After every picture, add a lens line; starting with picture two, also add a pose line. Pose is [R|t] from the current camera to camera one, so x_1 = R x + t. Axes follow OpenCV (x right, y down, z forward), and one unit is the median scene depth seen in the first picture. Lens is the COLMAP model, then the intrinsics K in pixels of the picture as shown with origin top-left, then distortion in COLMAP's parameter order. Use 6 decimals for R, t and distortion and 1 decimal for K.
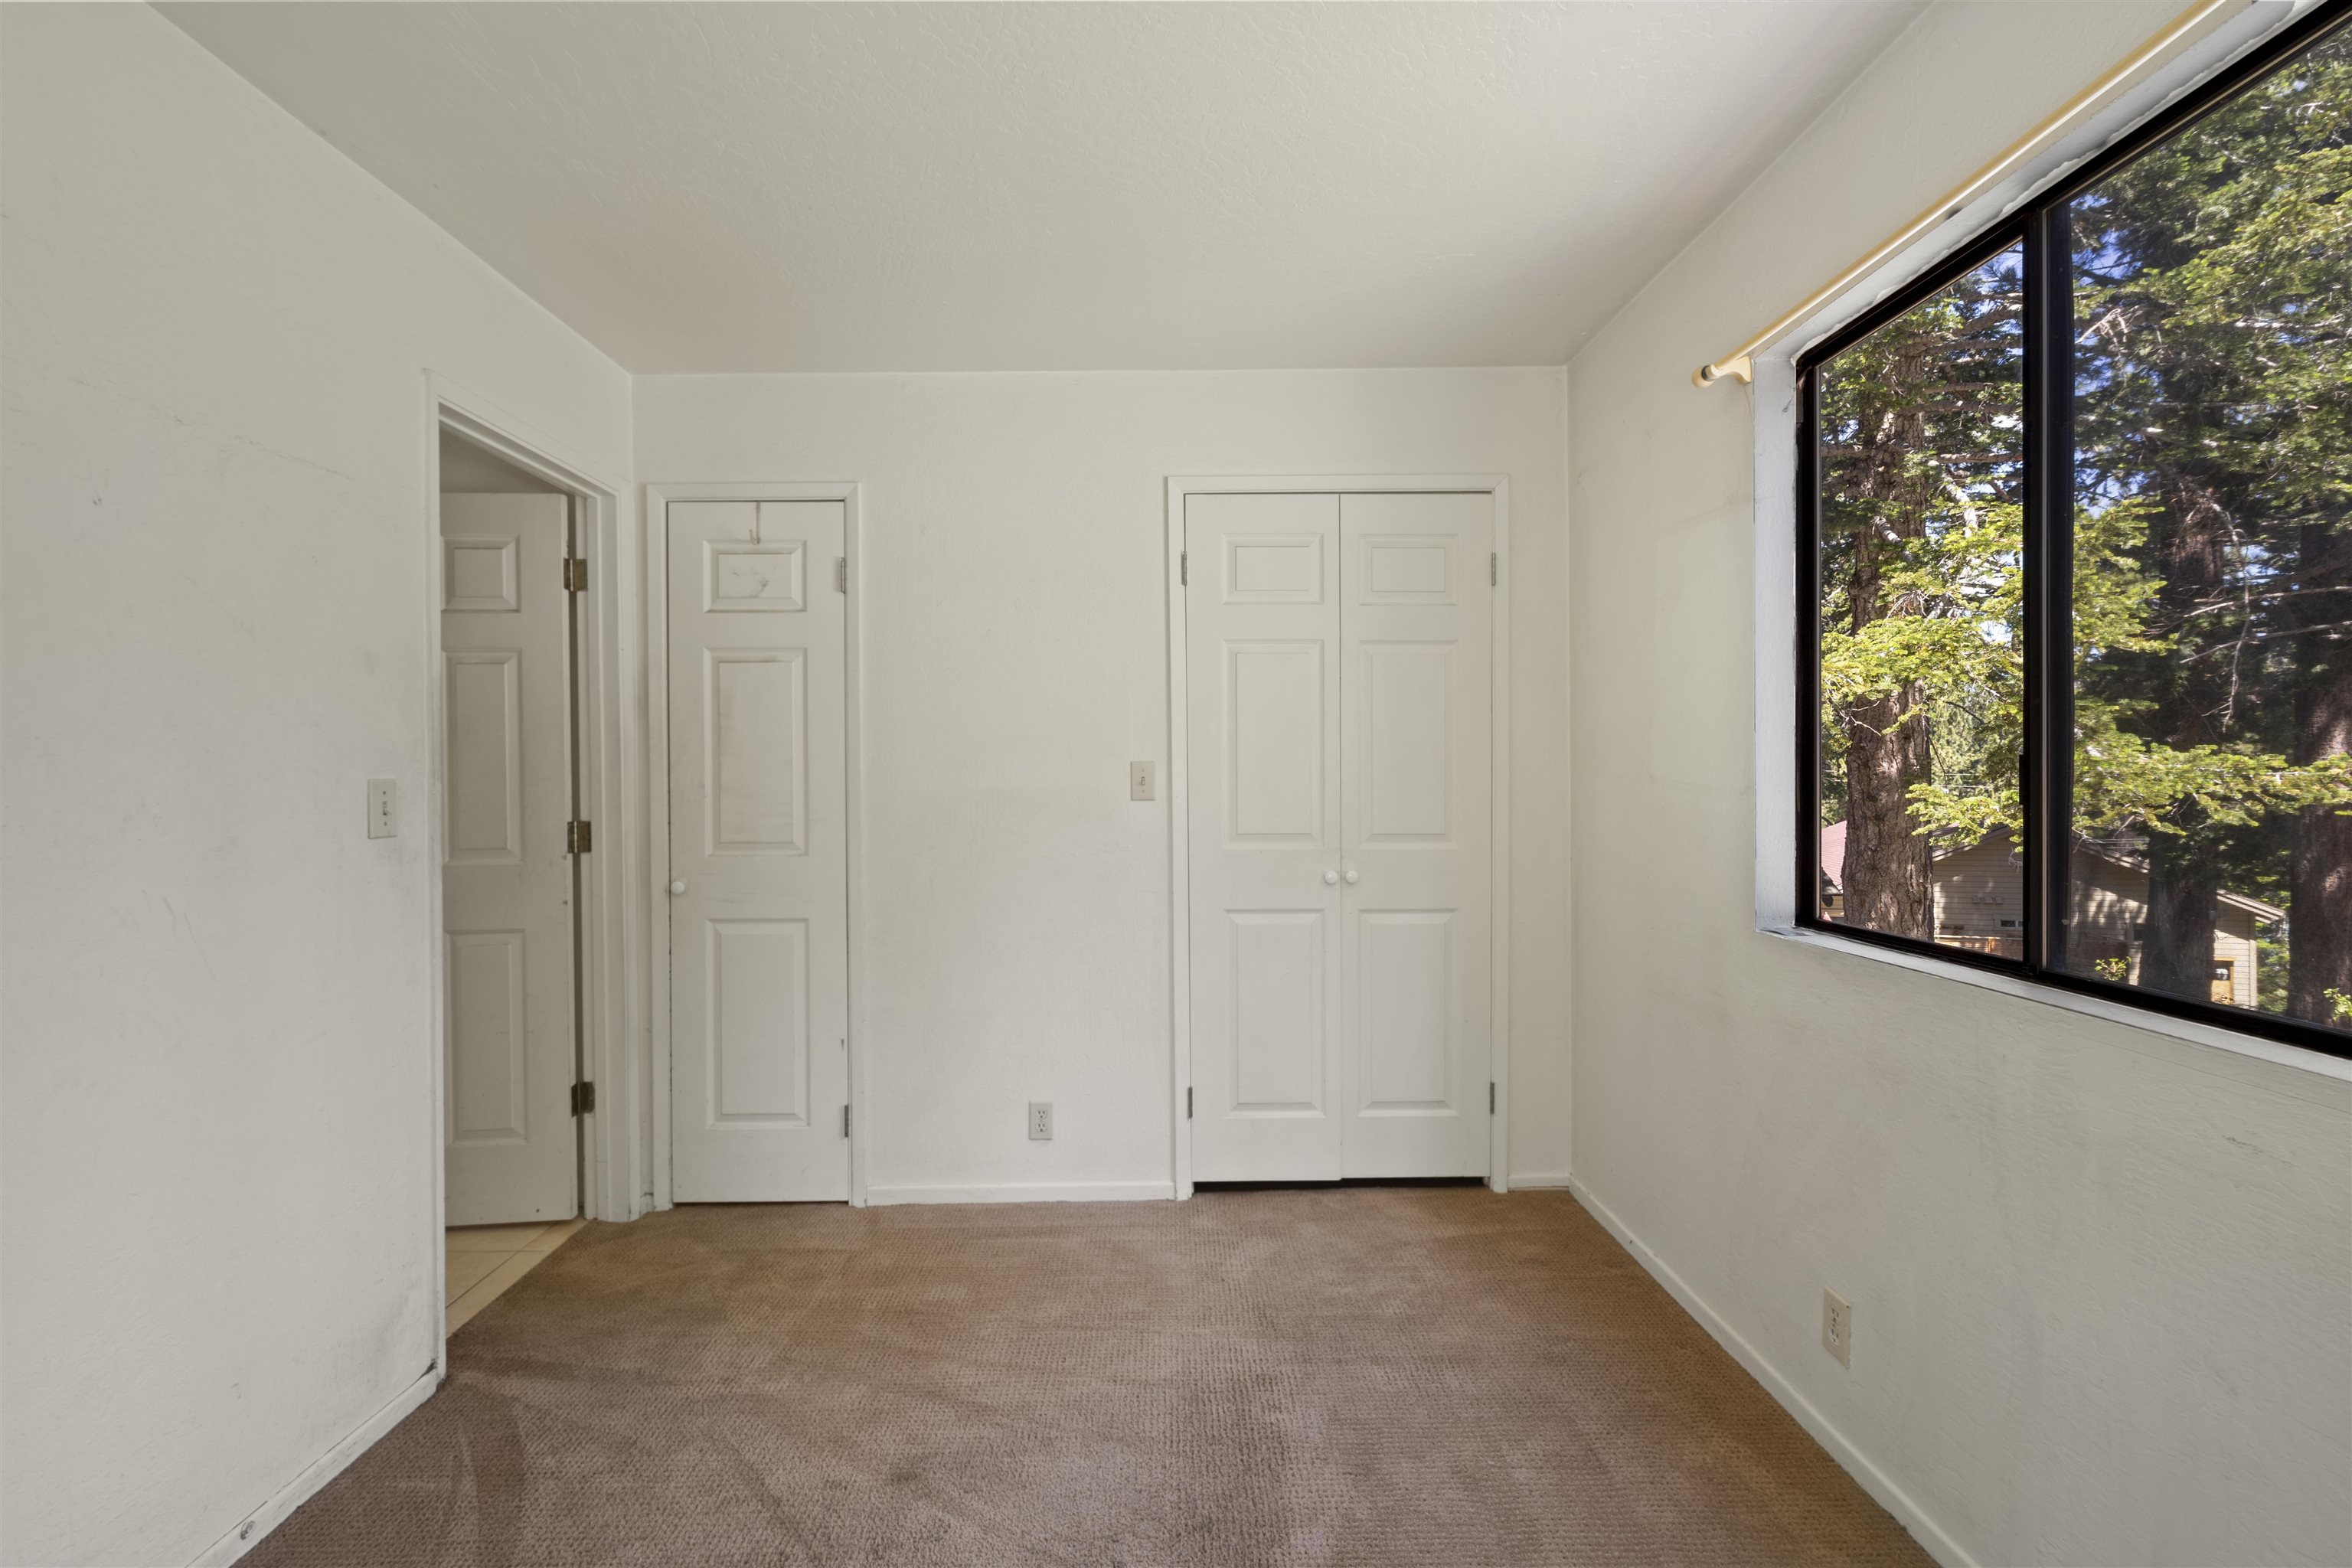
lens RADIAL K [[1065.8, 0, 1179.4], [0, 1065.8, 784.2], [0, 0, 1]] dist [-0.001157, 0.000669]
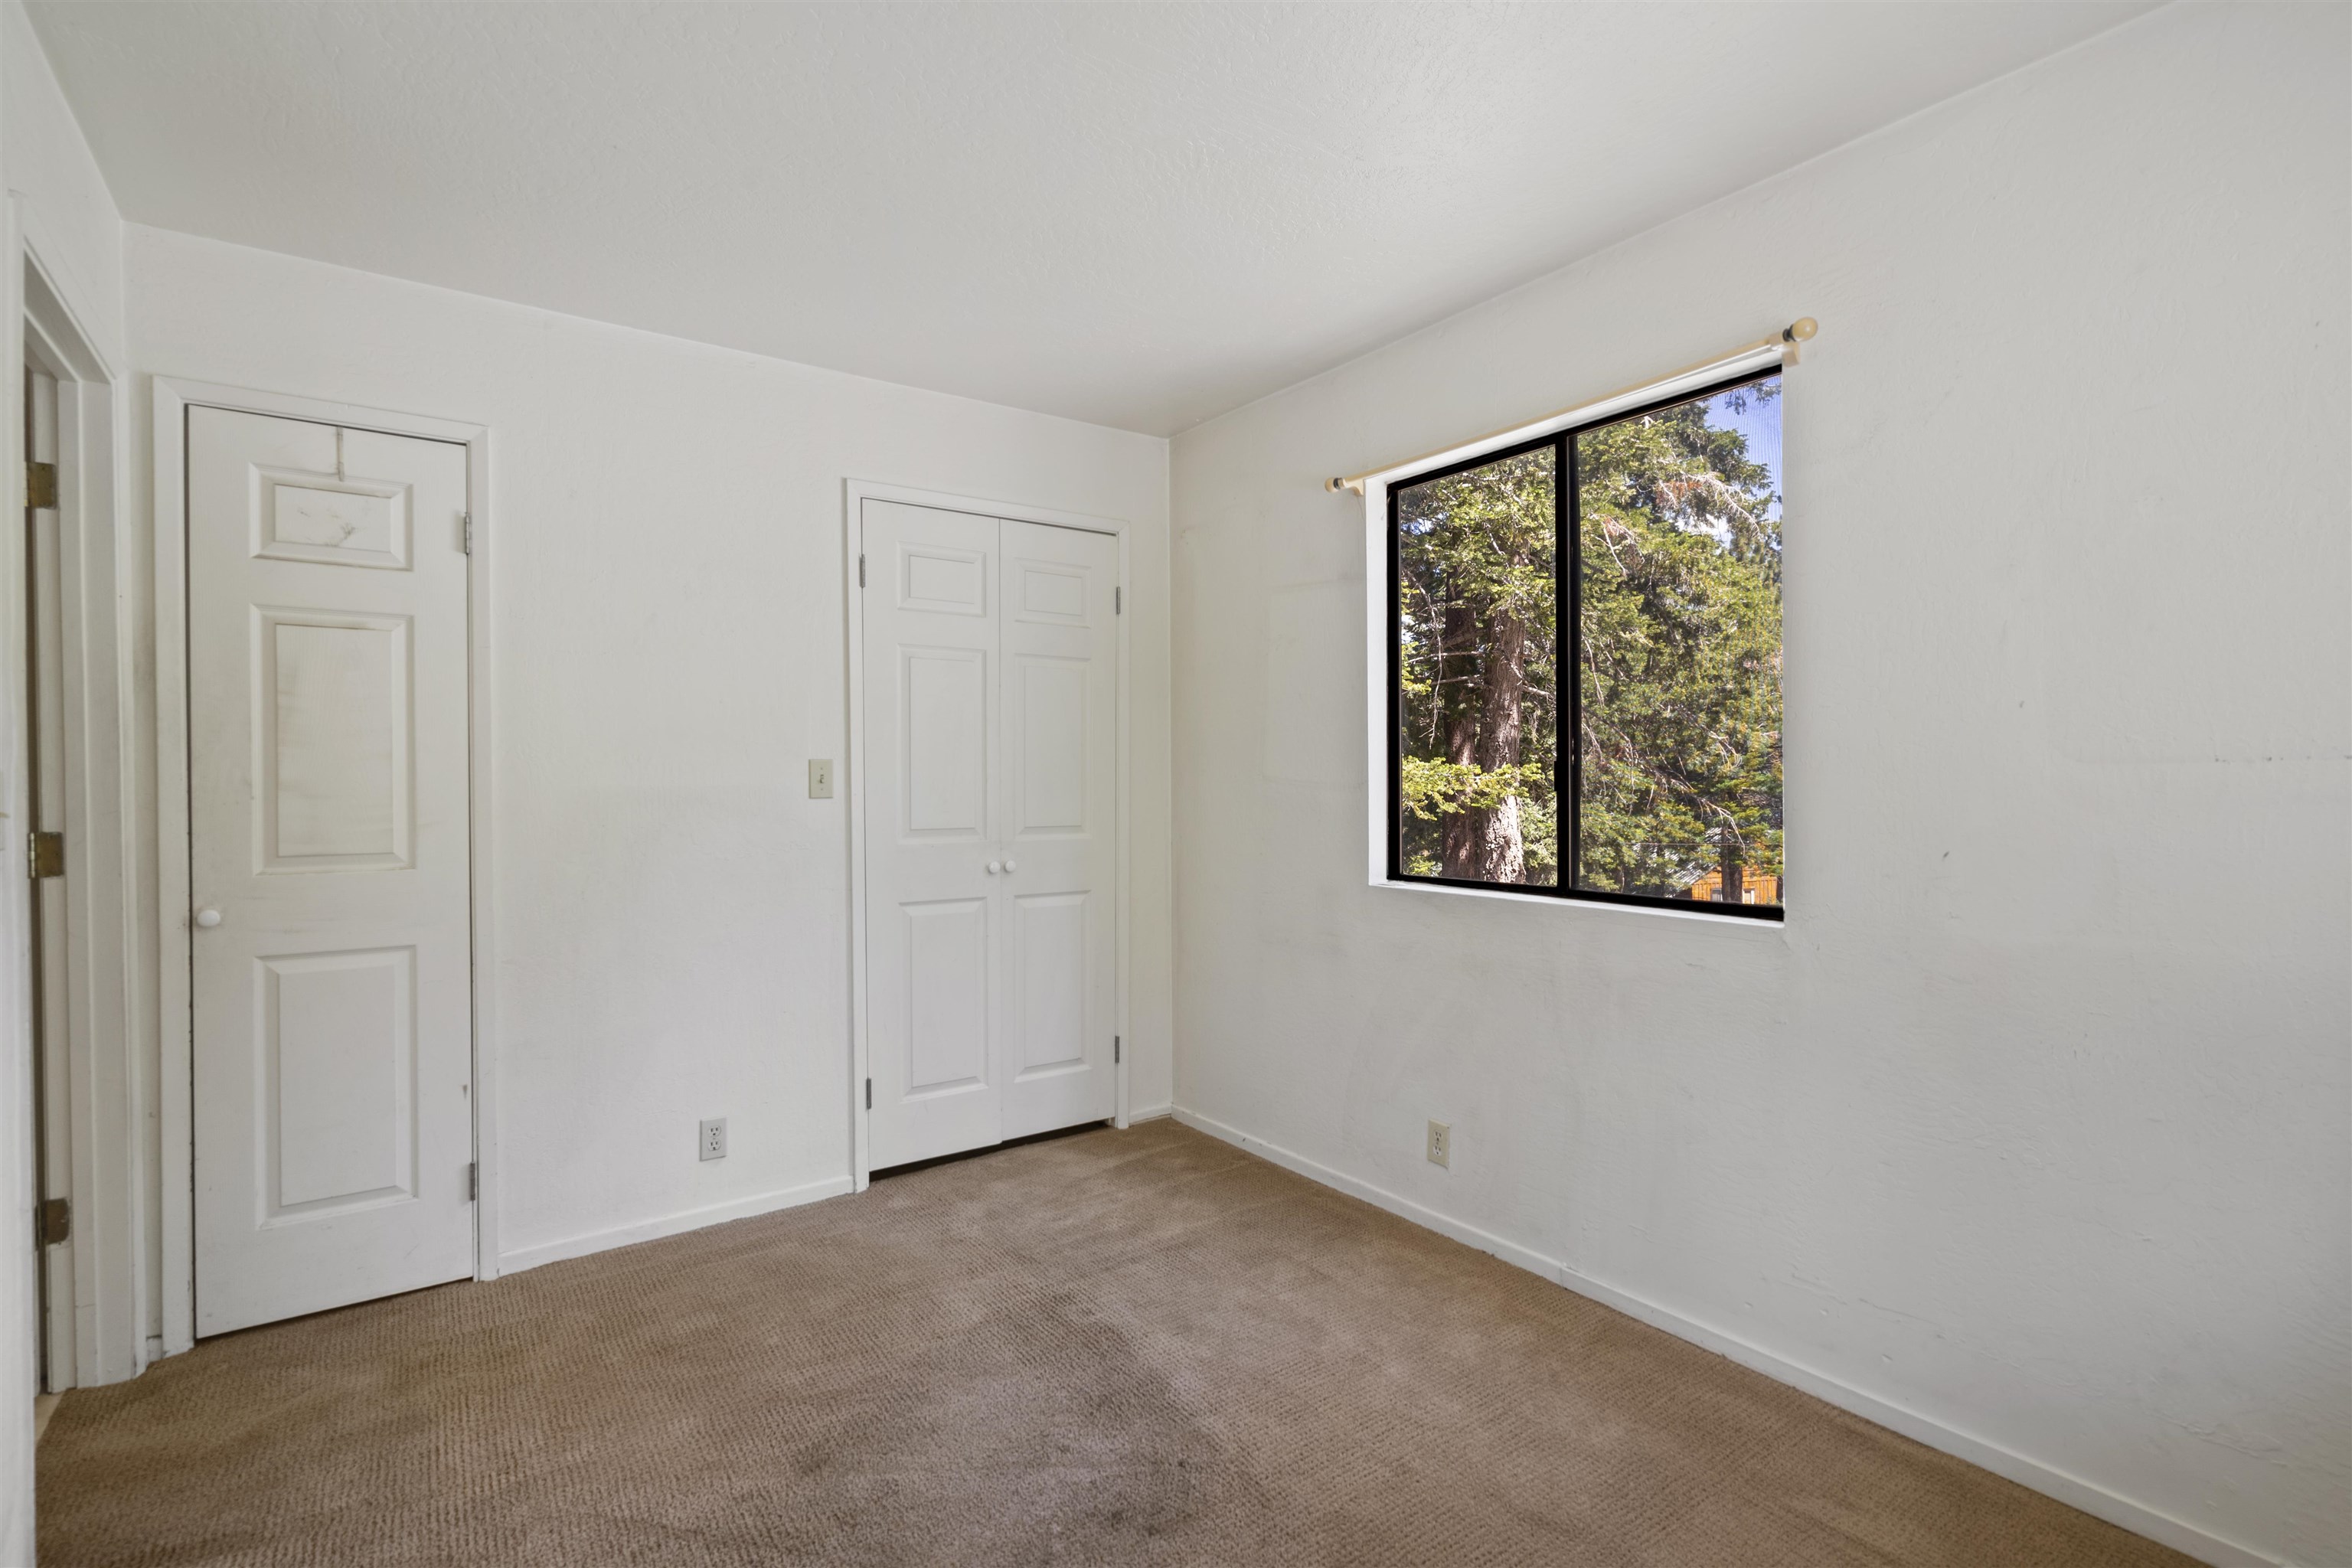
lens RADIAL K [[1095.6, 0, 1176.0], [0, 1095.6, 784.0], [0, 0, 1]] dist [-0.000355, 0.000379]
pose [[0.818513, 0.000483, 0.574488, -0.353619], [0.002201, 0.999990, -0.003977, 0.006534], [-0.574484, 0.004519, 0.818503, -0.029419]]
